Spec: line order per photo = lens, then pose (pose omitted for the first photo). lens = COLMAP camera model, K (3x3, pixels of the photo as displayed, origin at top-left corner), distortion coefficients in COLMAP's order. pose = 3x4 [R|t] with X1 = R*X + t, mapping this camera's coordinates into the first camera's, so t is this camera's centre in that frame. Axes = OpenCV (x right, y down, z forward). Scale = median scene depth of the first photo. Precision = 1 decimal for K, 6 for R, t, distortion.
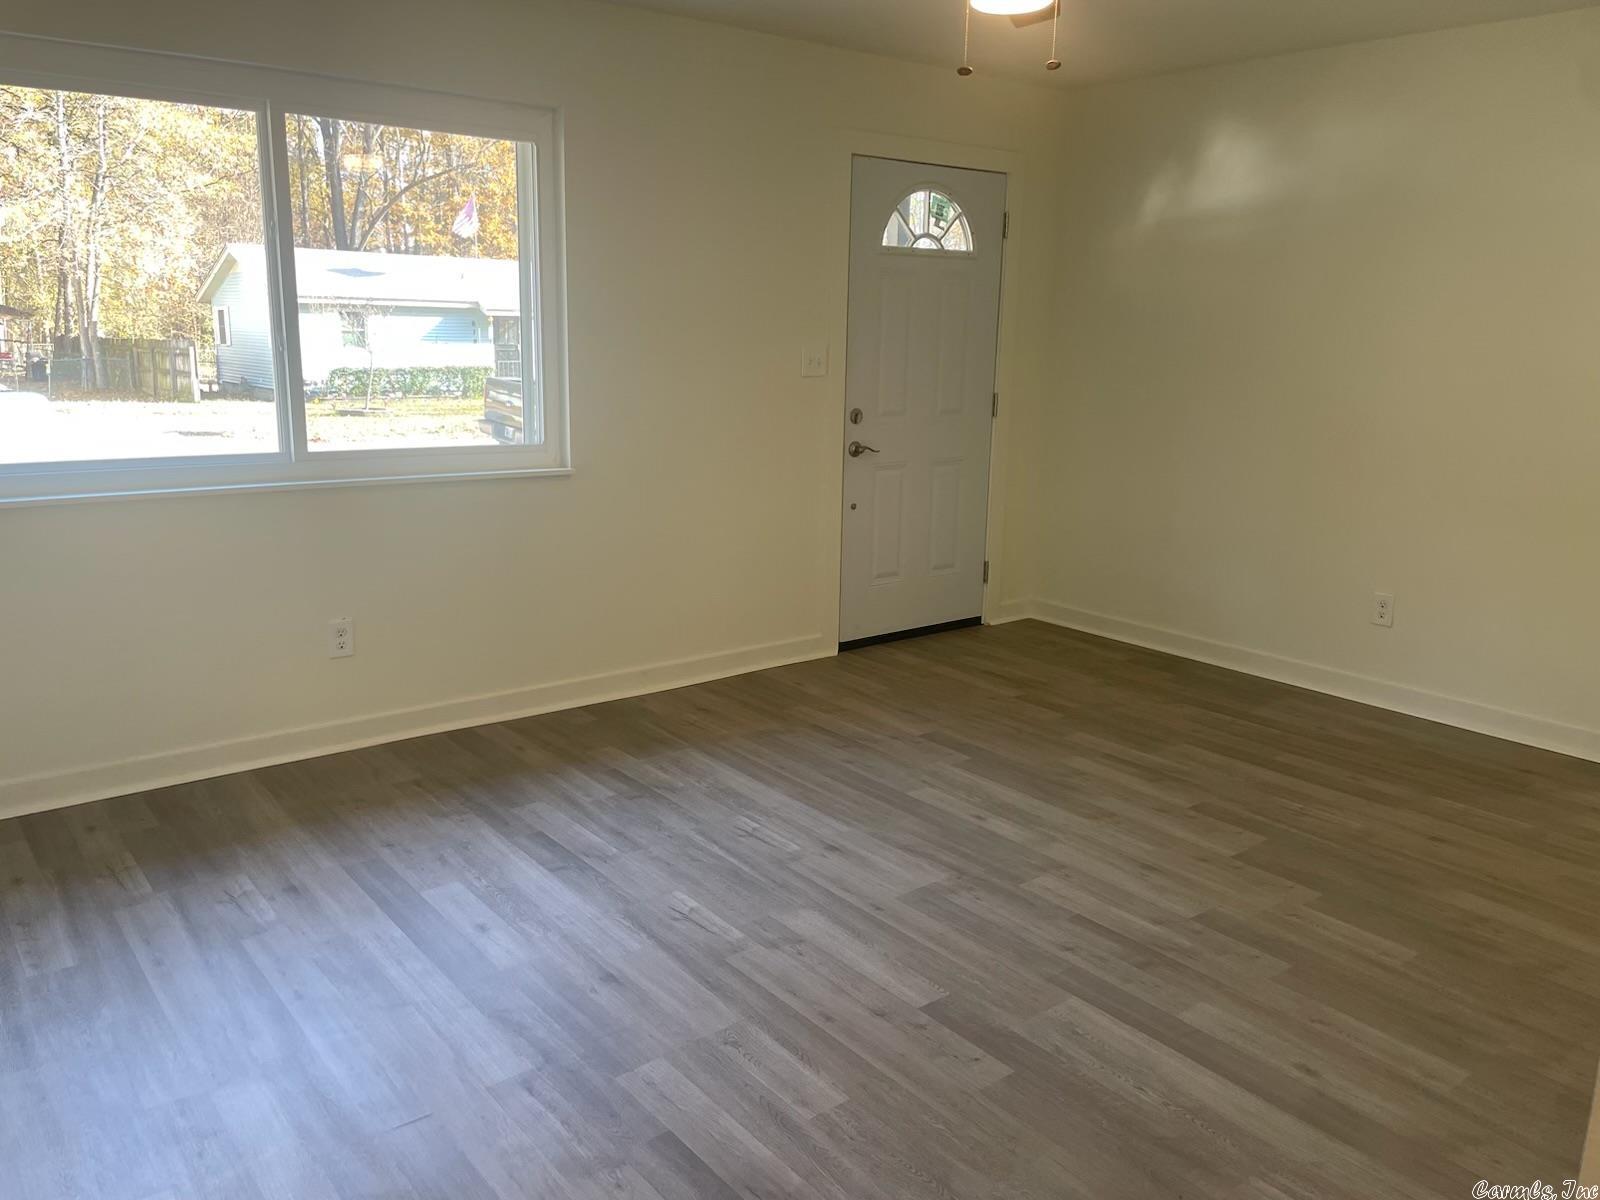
lens RADIAL K [[1222.5, 0, 796.2], [0, 1222.5, 591.6], [0, 0, 1]] dist [0.103703, -0.139633]
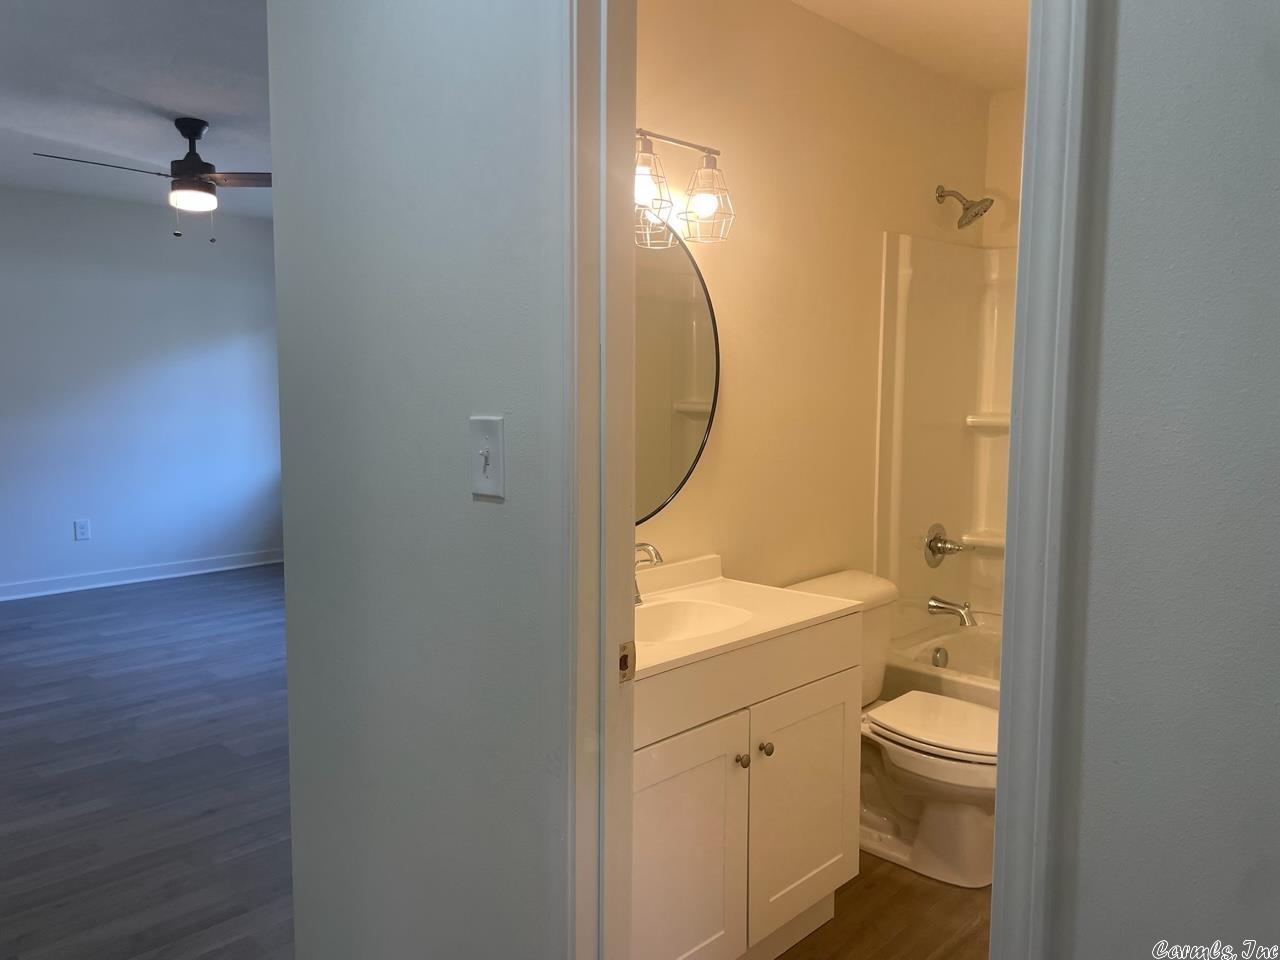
lens RADIAL K [[978.0, 0, 636.9], [0, 978.0, 473.3], [0, 0, 1]] dist [0.103703, -0.139633]
pose [[0.131593, 0.077403, -0.988277, 1.615178], [-0.211205, 0.976246, 0.048338, -0.251764], [0.968543, 0.202368, 0.144815, 1.339845]]
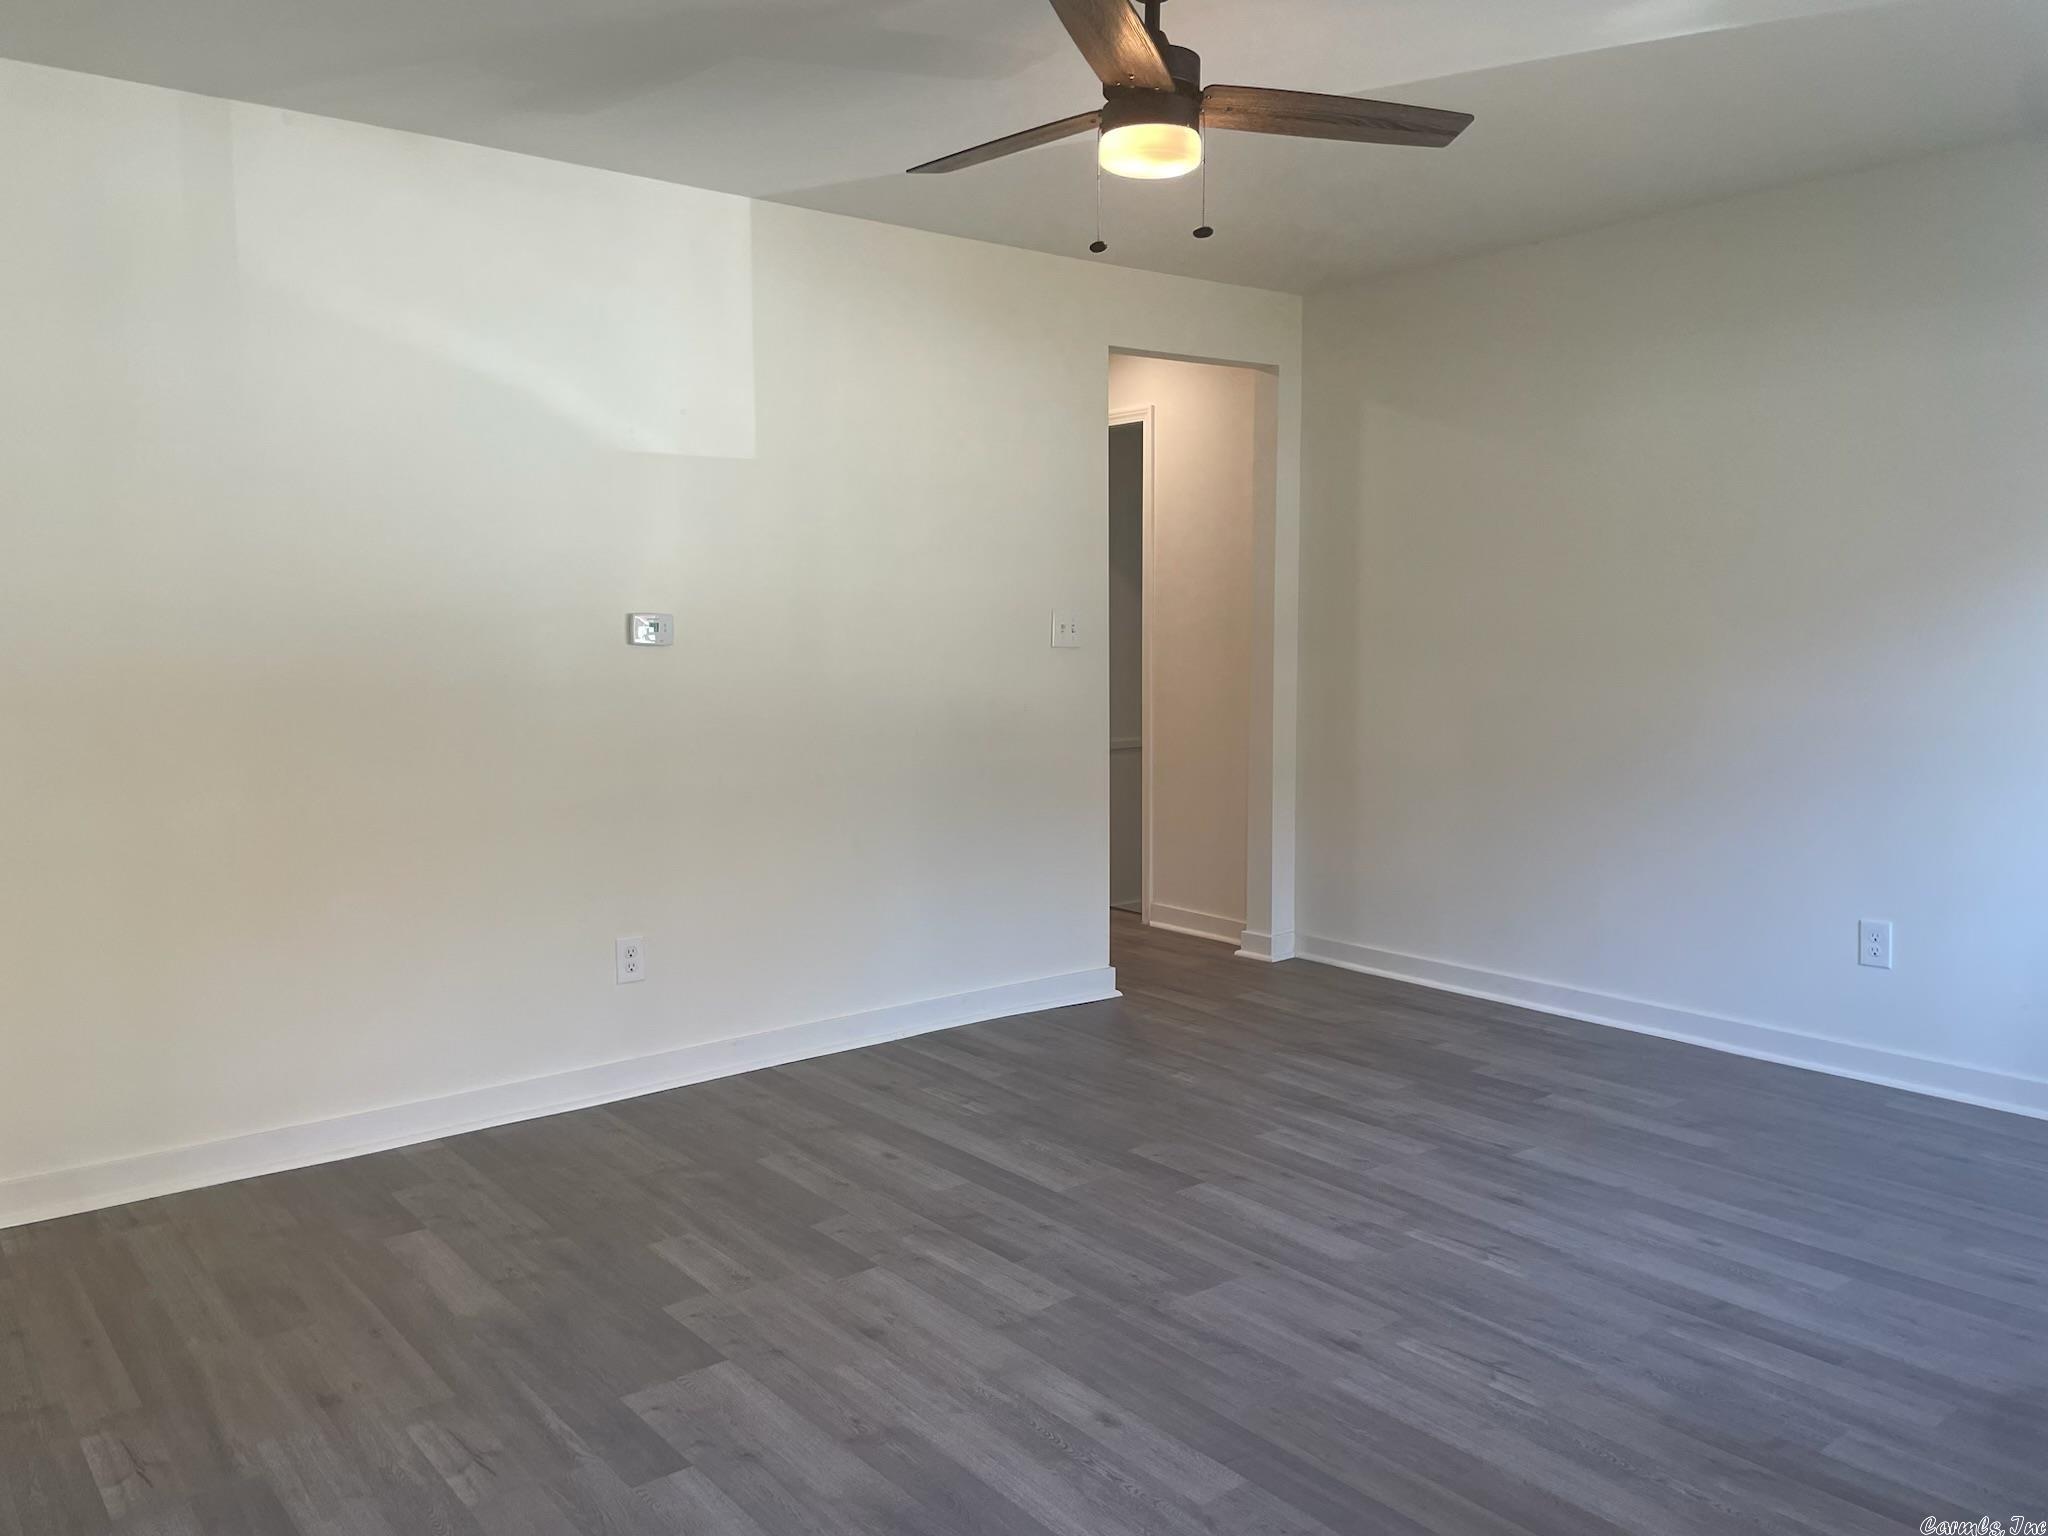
lens RADIAL K [[1564.8, 0, 1019.1], [0, 1564.8, 757.3], [0, 0, 1]] dist [0.103703, -0.139633]
pose [[-0.999910, -0.013389, -0.001109, 0.223192], [-0.013131, 0.956538, 0.291311, -0.351065], [-0.002840, 0.291300, -0.956628, 1.841408]]
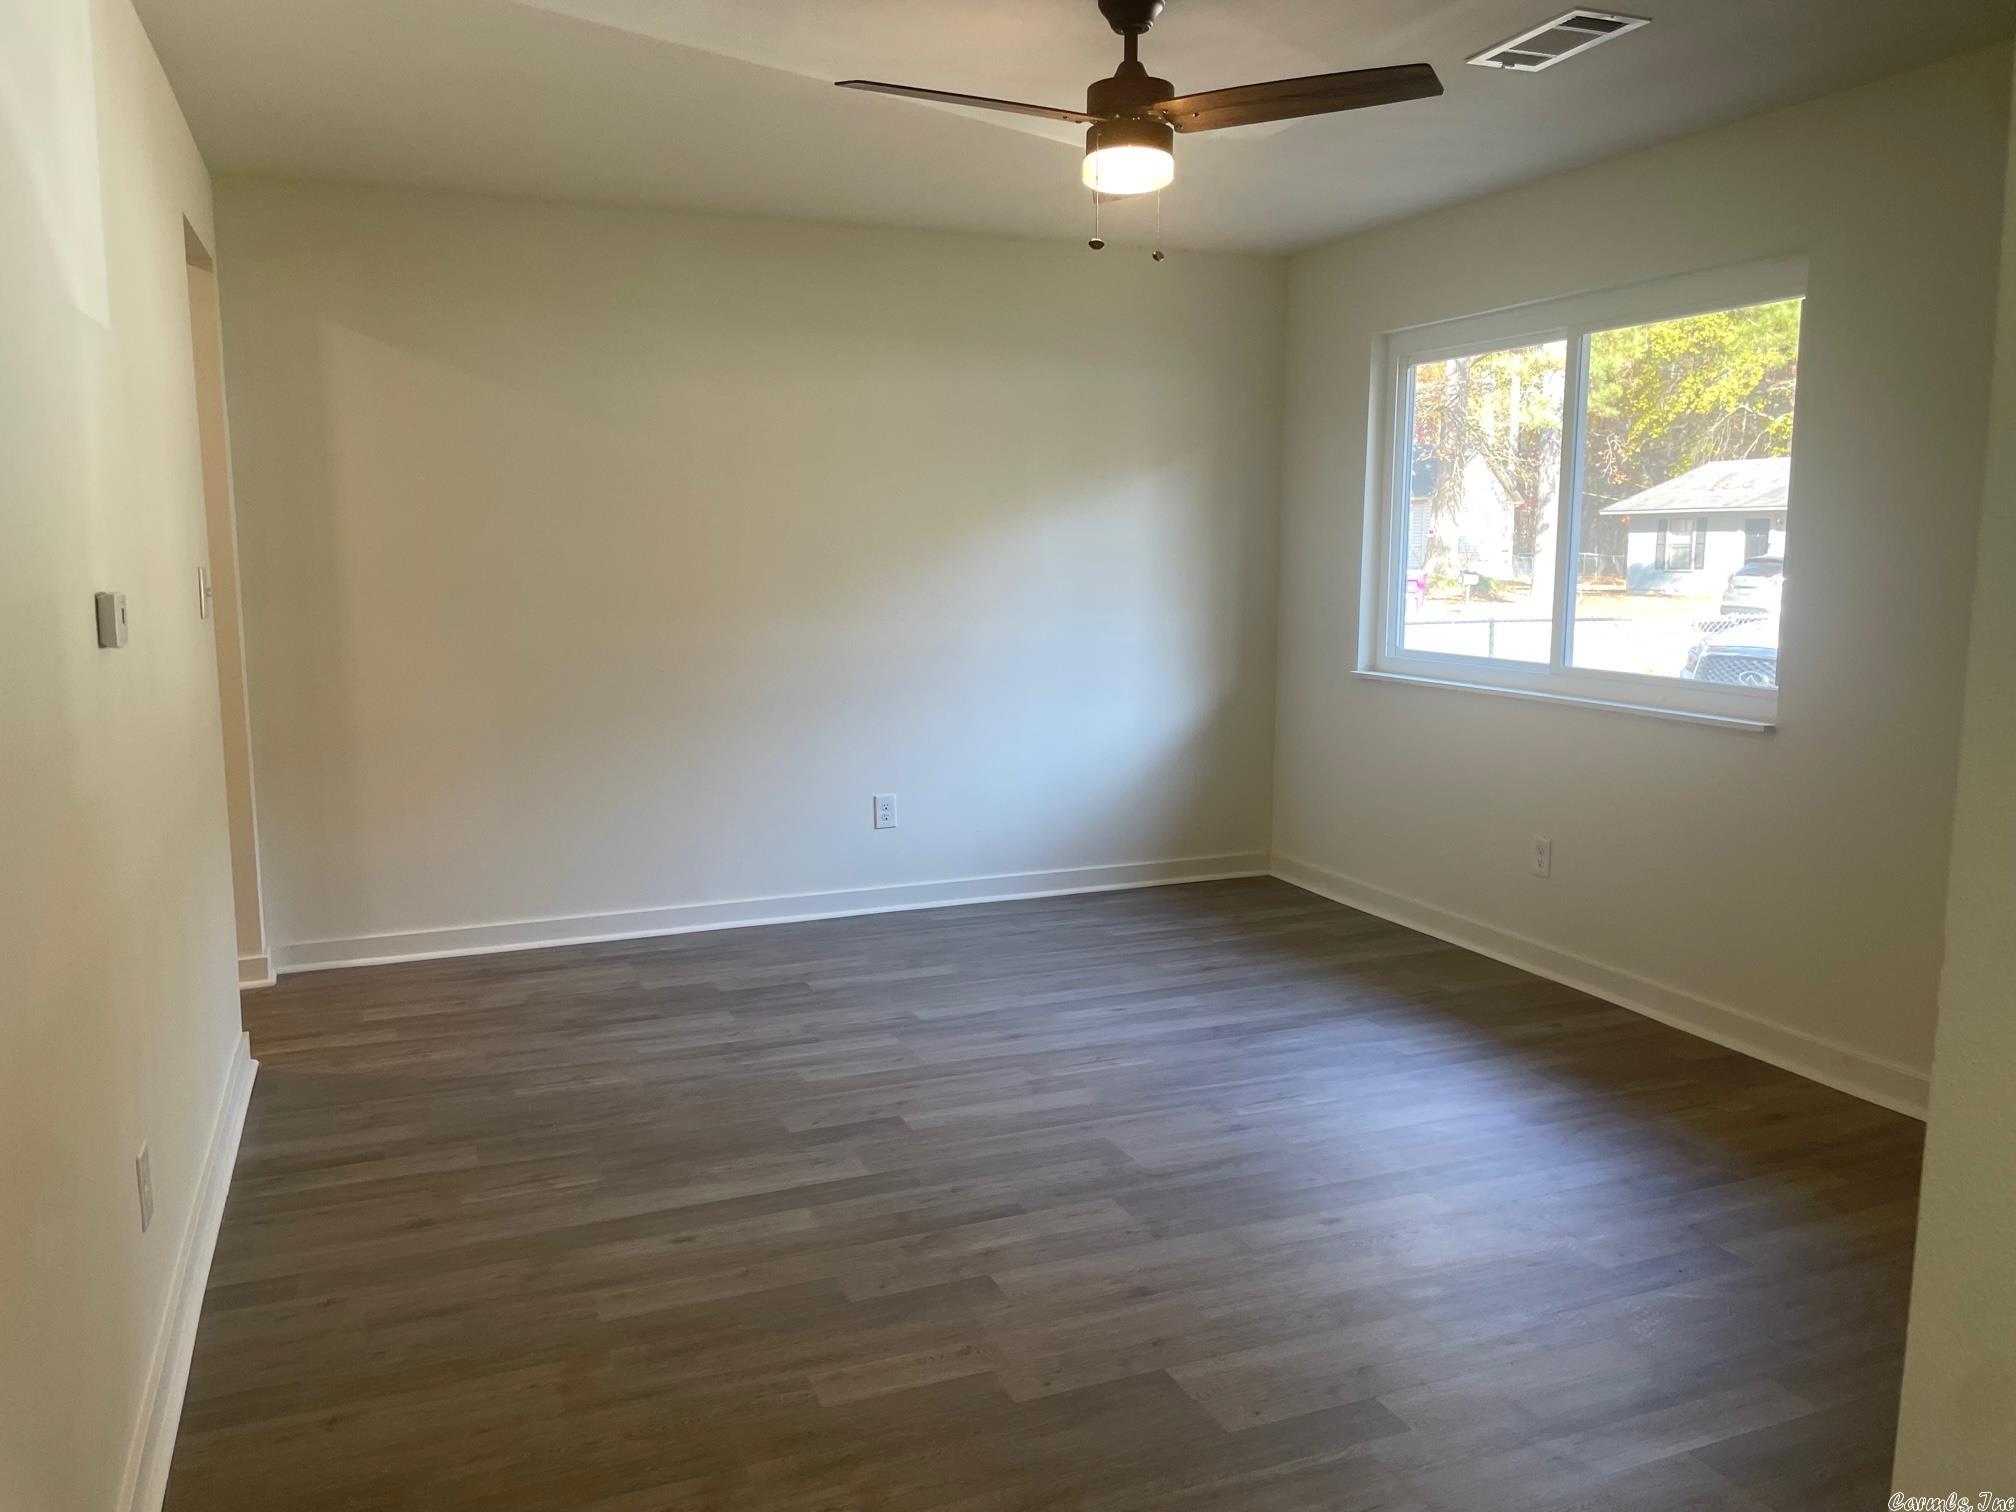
lens RADIAL K [[1540.3, 0, 1003.2], [0, 1540.3, 745.5], [0, 0, 1]] dist [0.103703, -0.139633]
pose [[-0.283737, 0.109494, -0.952630, 1.176508], [-0.200507, 0.964723, 0.170604, -0.220893], [0.937705, 0.239416, -0.251773, 1.139744]]
